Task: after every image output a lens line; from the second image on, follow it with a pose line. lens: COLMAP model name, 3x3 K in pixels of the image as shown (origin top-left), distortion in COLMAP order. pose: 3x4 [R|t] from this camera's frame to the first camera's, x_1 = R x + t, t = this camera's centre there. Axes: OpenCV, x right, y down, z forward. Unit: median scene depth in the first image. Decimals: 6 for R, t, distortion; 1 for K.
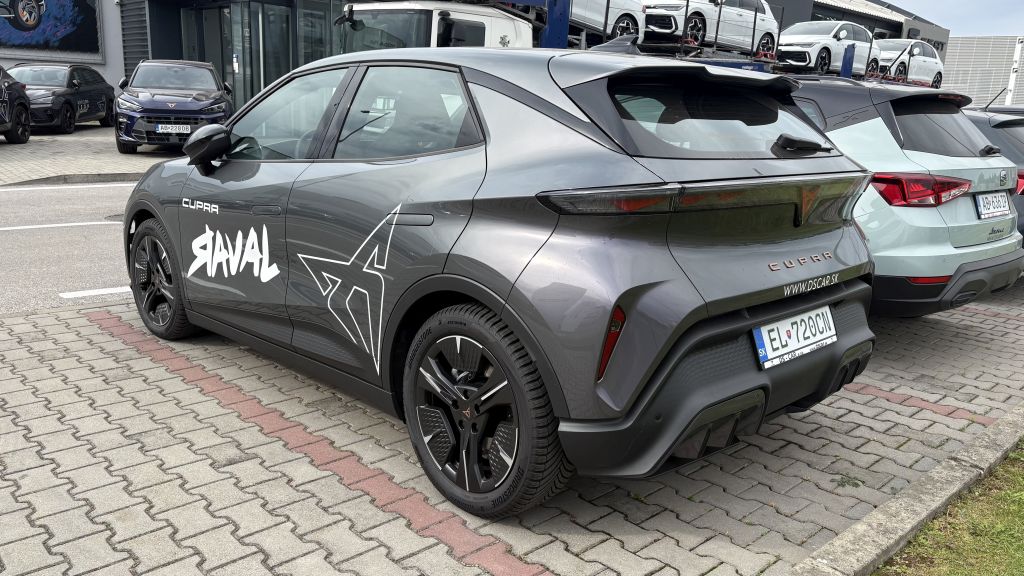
lens RADIAL K [[785.8, 0, 512.0], [0, 785.8, 288.0], [0, 0, 1]] dist [0.029697, -0.008997]
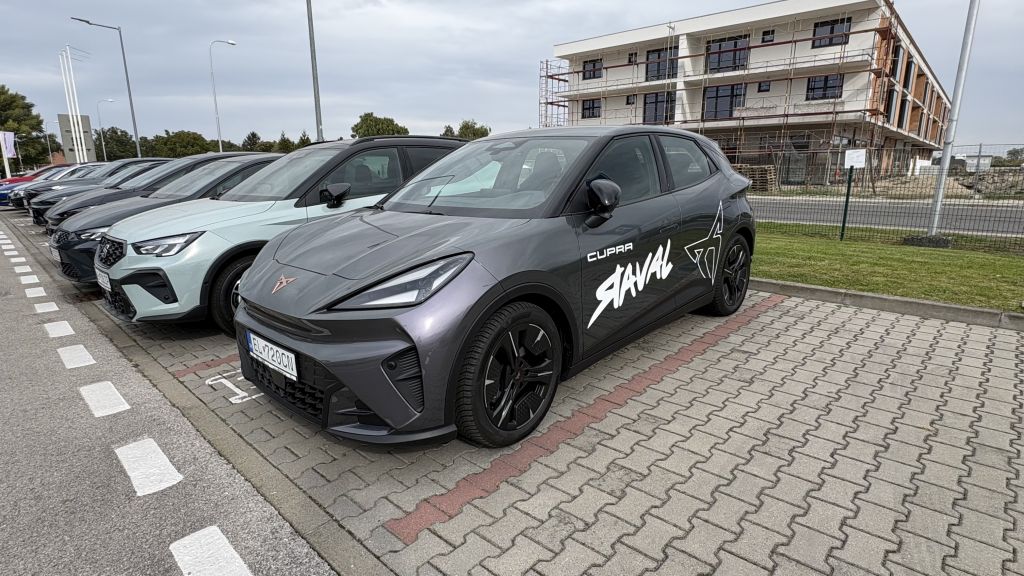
lens RADIAL K [[535.9, 0, 512.0], [0, 535.9, 288.0], [0, 0, 1]] dist [-0.005210, 0.000657]
pose [[-0.073235, -0.257354, 0.963538, -1.055475], [0.230918, 0.935503, 0.267417, -0.272298], [-0.970213, 0.242082, -0.009083, 1.069942]]
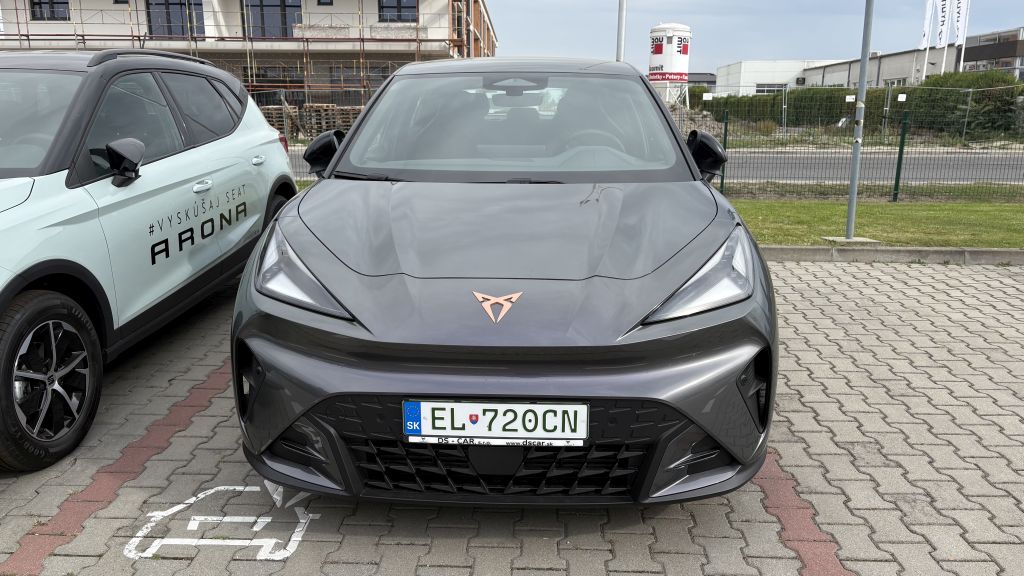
lens RADIAL K [[785.8, 0, 512.0], [0, 785.8, 288.0], [0, 0, 1]] dist [0.029697, -0.008997]
pose [[-0.709990, -0.200040, 0.675202, -0.820044], [0.127853, 0.906255, 0.402934, -0.406160], [-0.692508, 0.372406, -0.617856, 1.650181]]
